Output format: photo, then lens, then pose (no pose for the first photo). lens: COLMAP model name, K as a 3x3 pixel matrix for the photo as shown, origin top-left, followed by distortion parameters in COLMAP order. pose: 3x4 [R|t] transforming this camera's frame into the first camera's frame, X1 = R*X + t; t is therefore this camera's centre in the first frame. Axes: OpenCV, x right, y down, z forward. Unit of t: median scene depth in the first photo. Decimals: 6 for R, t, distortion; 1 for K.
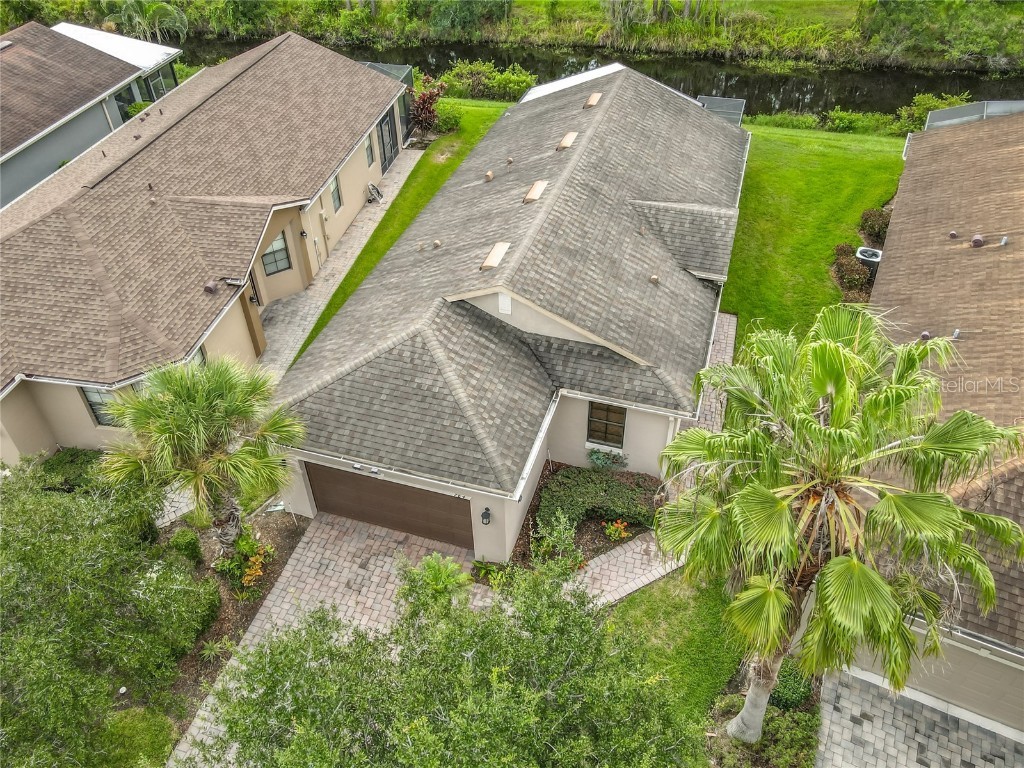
lens RADIAL K [[774.7, 0, 504.8], [0, 774.7, 373.2], [0, 0, 1]] dist [0.007394, 0.007423]
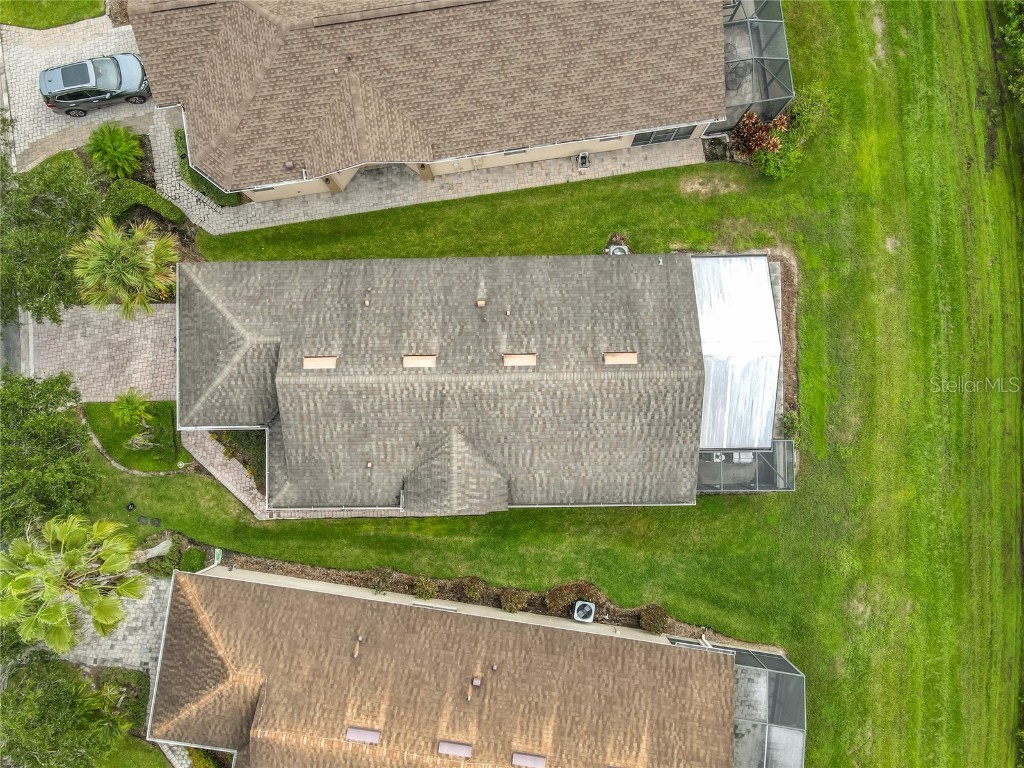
lens RADIAL K [[762.1, 0, 506.6], [0, 762.1, 393.2], [0, 0, 1]] dist [0.003229, 0.016969]
pose [[0.318236, 0.947976, -0.008229, 0.145501], [-0.596898, 0.207107, 0.775126, -1.281351], [0.736505, -0.241761, 0.631754, 0.300846]]
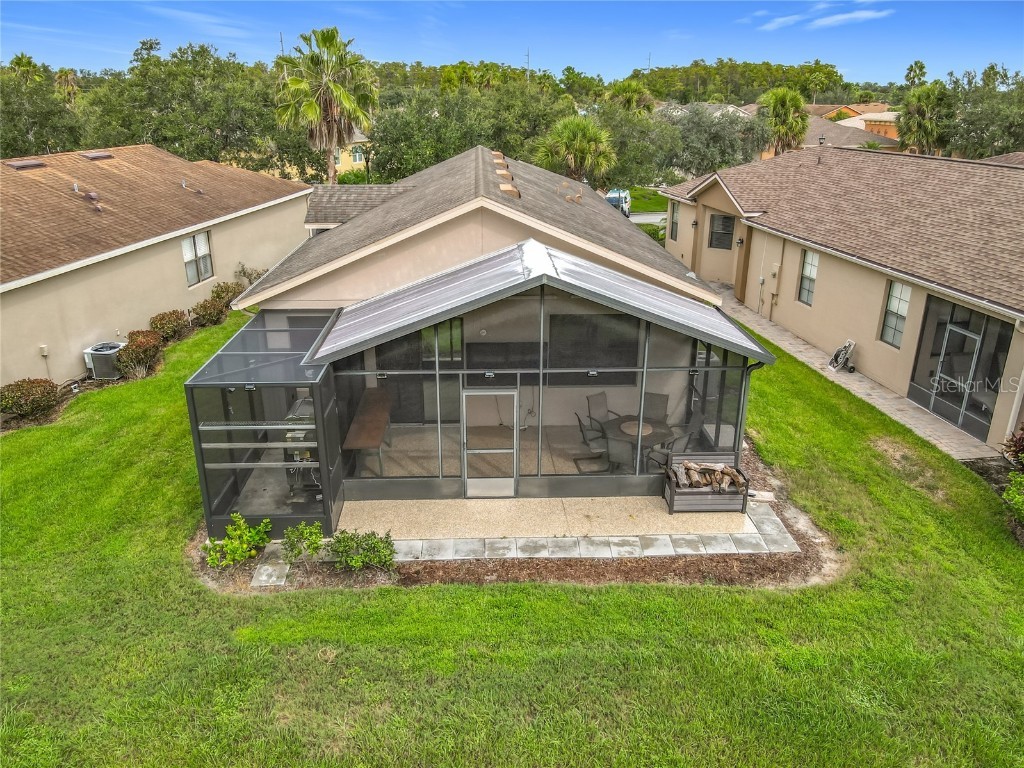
lens RADIAL K [[762.1, 0, 506.6], [0, 762.1, 393.2], [0, 0, 1]] dist [0.003229, 0.016969]
pose [[-0.939337, 0.143313, -0.311620, 0.410059], [-0.205529, 0.492170, 0.845888, -0.983180], [0.274597, 0.858621, -0.432858, 1.748817]]
